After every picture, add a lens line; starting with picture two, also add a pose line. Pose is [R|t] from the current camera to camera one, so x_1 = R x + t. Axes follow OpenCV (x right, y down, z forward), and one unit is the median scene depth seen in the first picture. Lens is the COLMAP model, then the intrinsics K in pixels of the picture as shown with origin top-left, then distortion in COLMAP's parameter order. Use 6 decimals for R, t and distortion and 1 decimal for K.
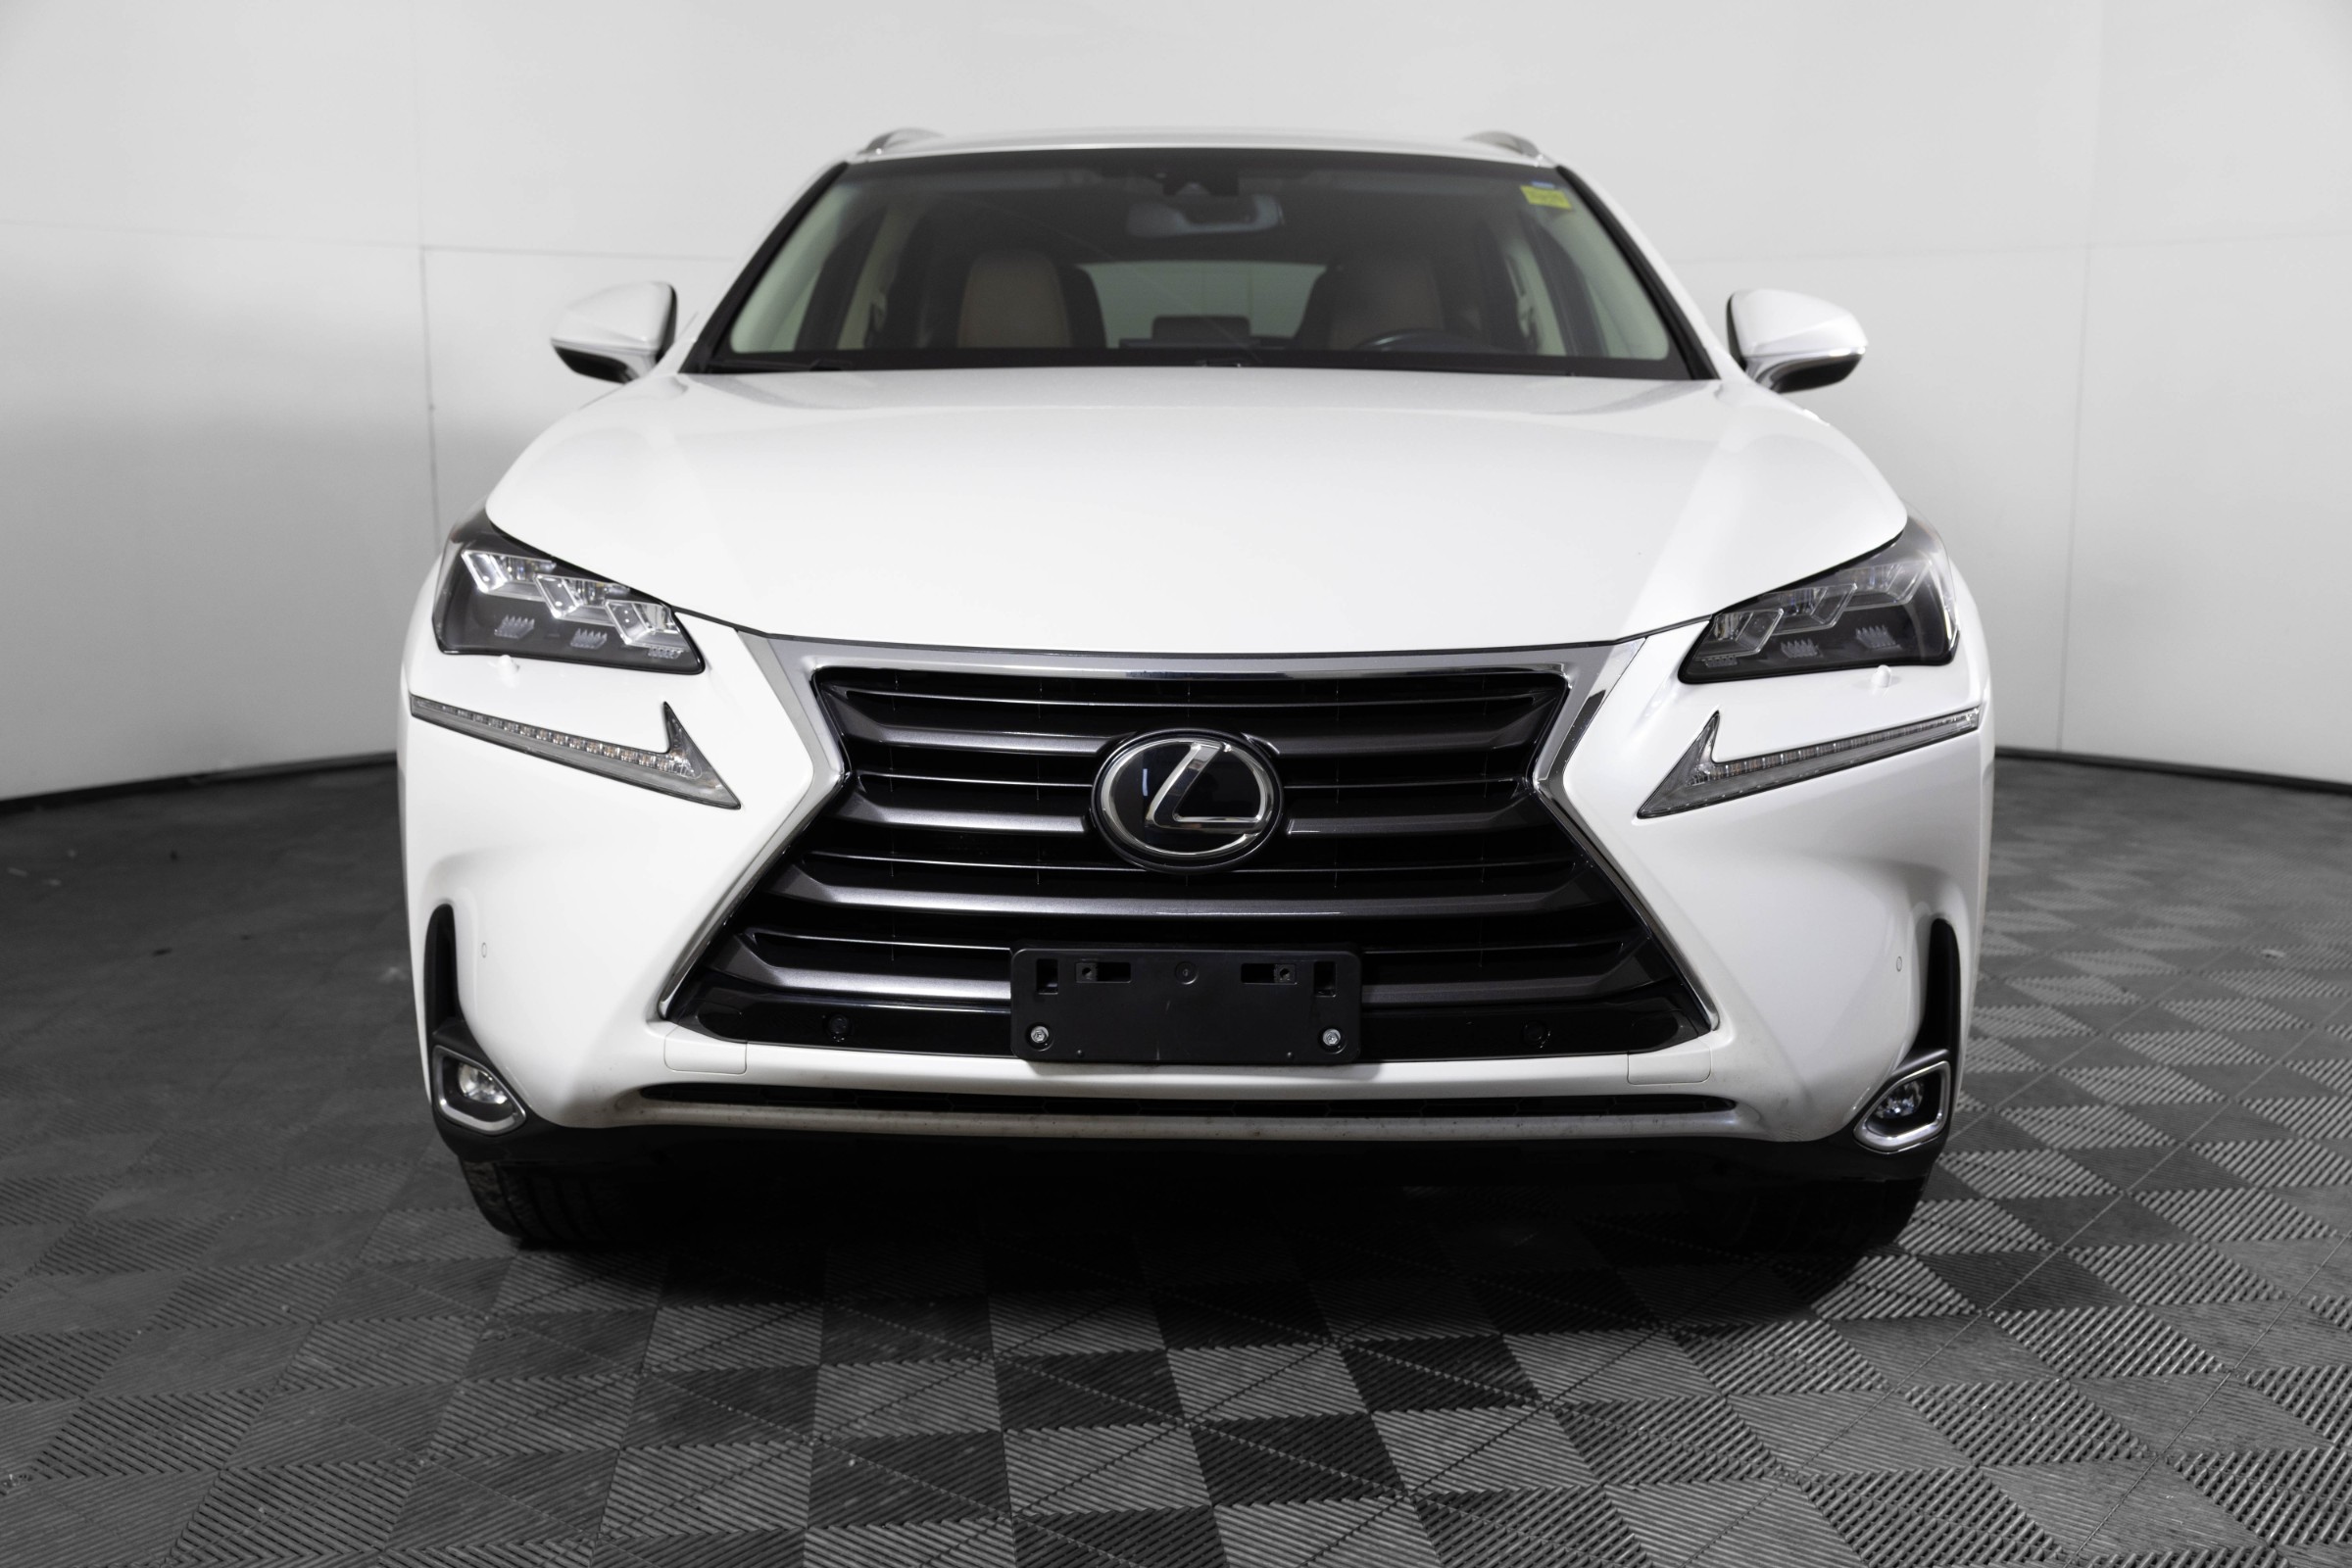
lens RADIAL K [[2376.1, 0, 1108.9], [0, 2376.1, 778.3], [0, 0, 1]] dist [-0.009229, -0.004136]
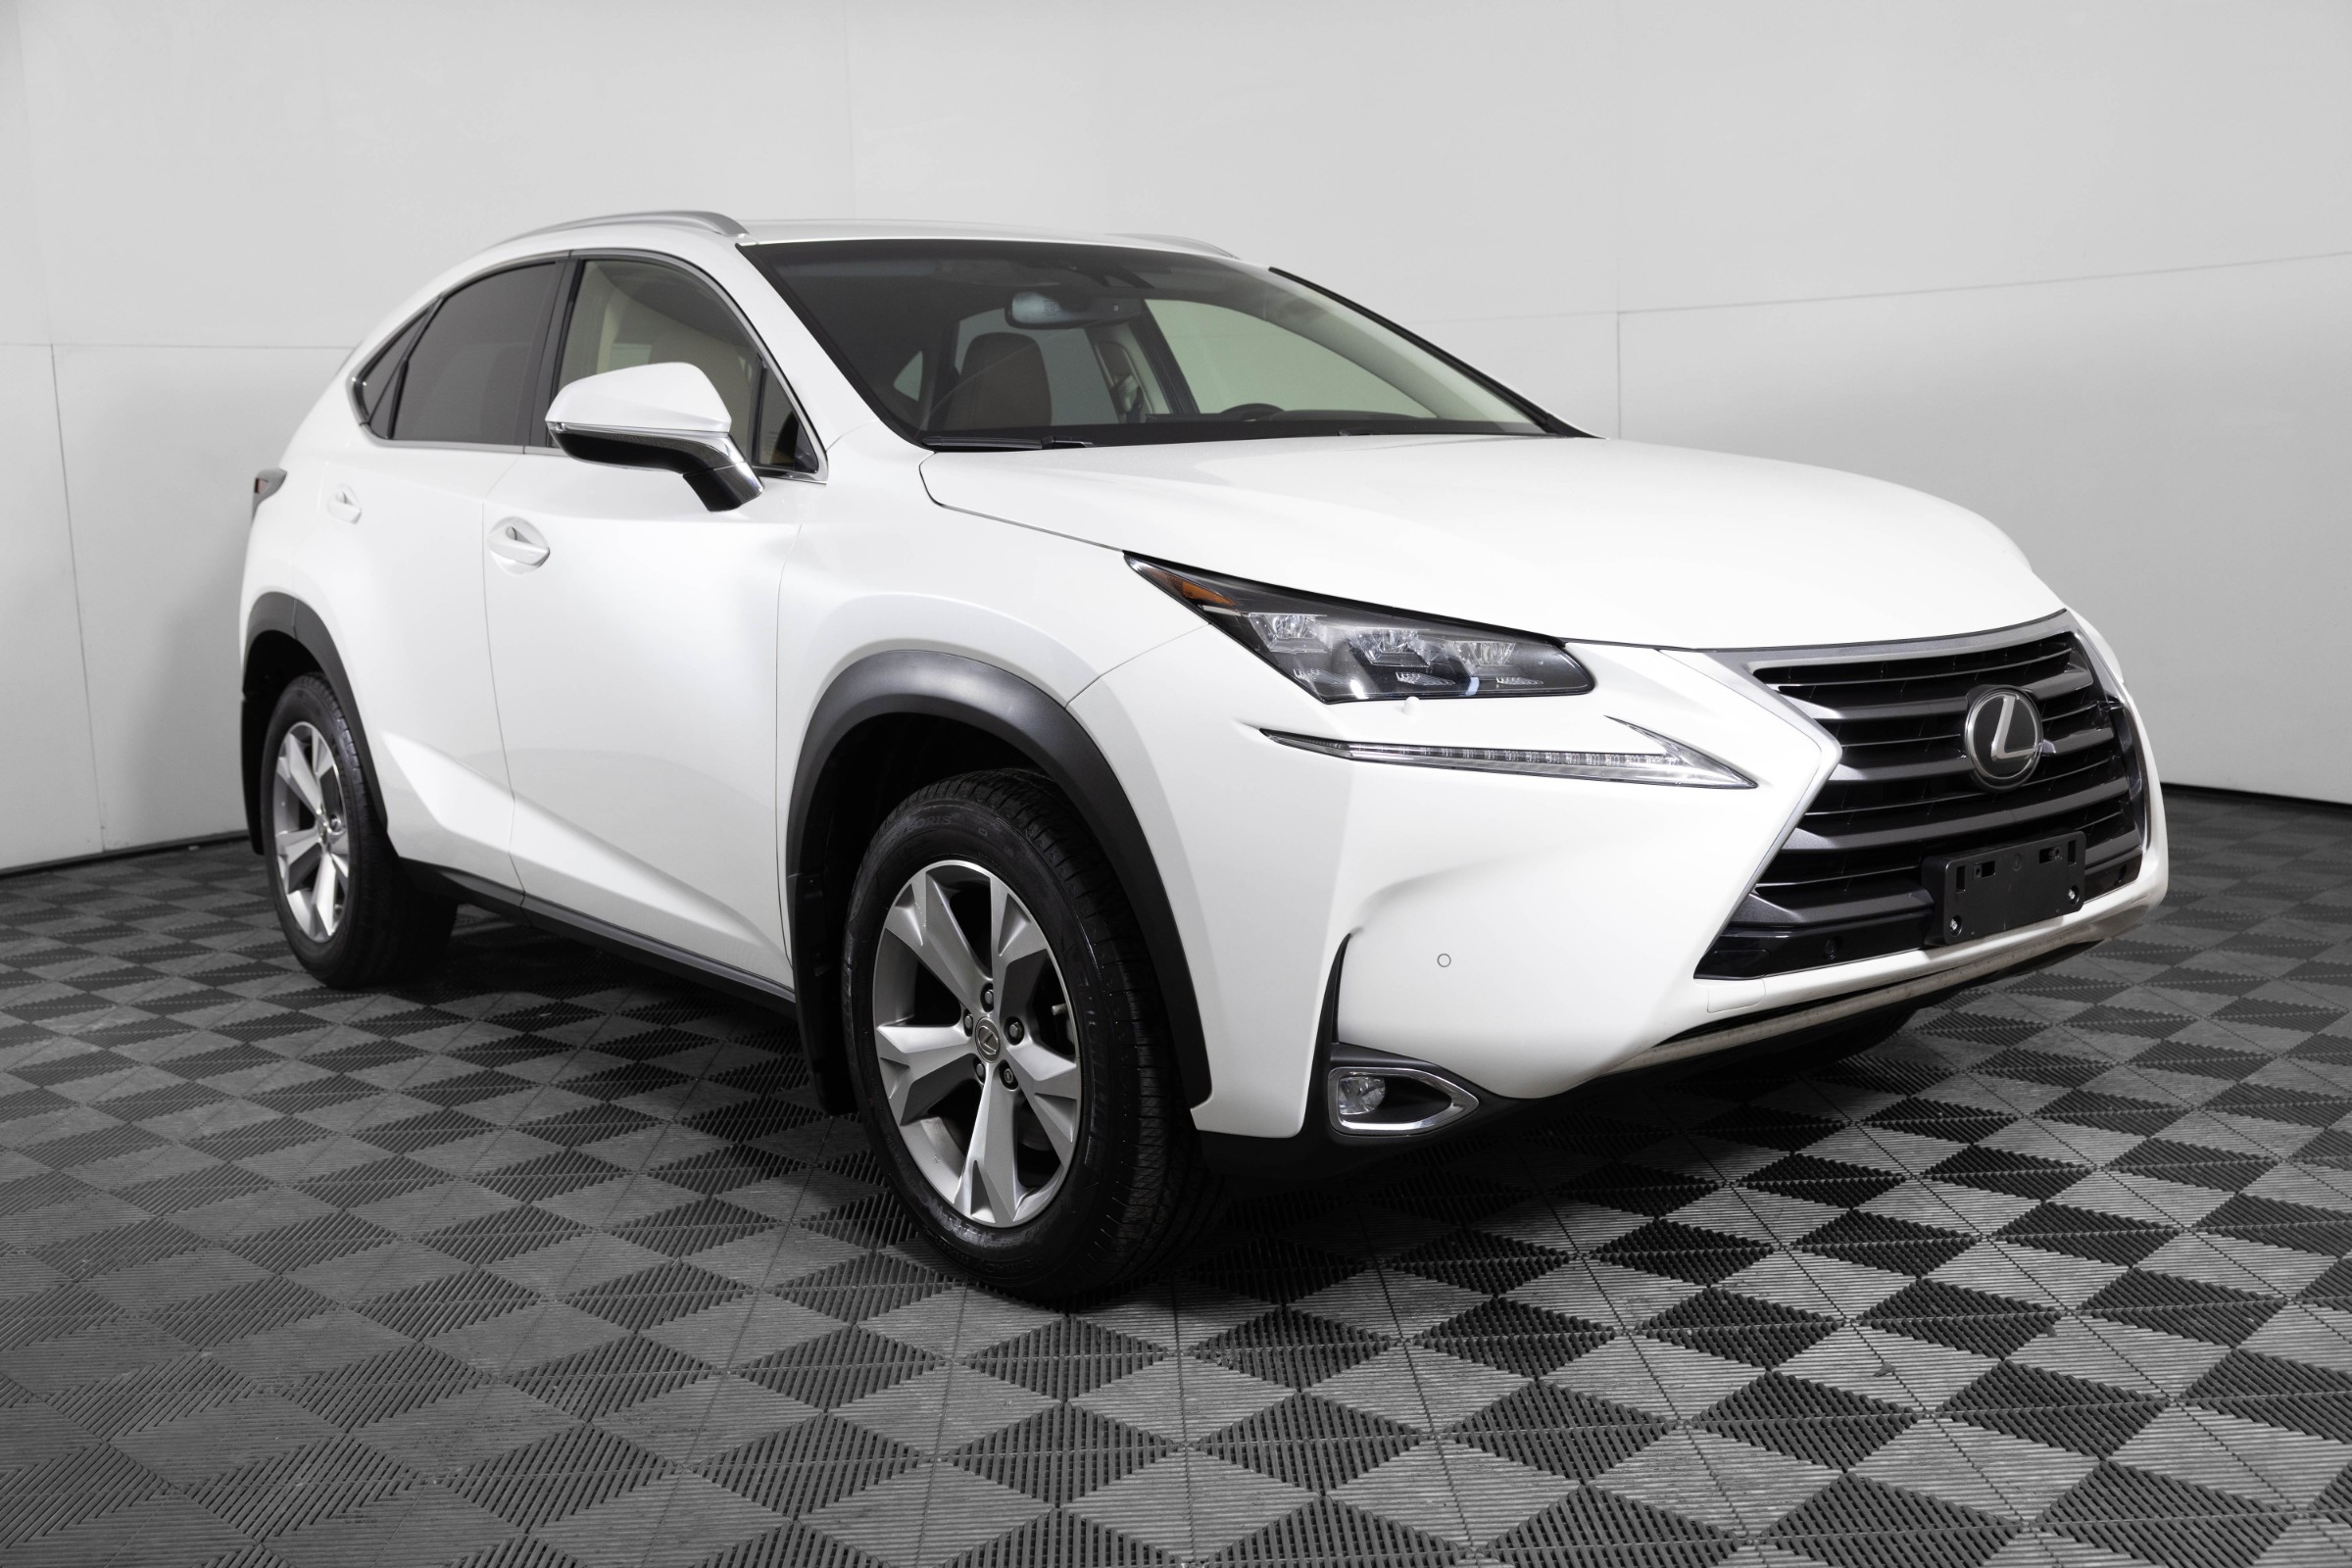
lens RADIAL K [[2376.1, 0, 1108.9], [0, 2376.1, 778.3], [0, 0, 1]] dist [-0.009229, -0.004136]
pose [[0.768409, -0.110500, 0.630347, -1.094752], [0.131273, 0.991251, 0.013742, -0.048523], [-0.626351, 0.072188, 0.776192, 0.229350]]
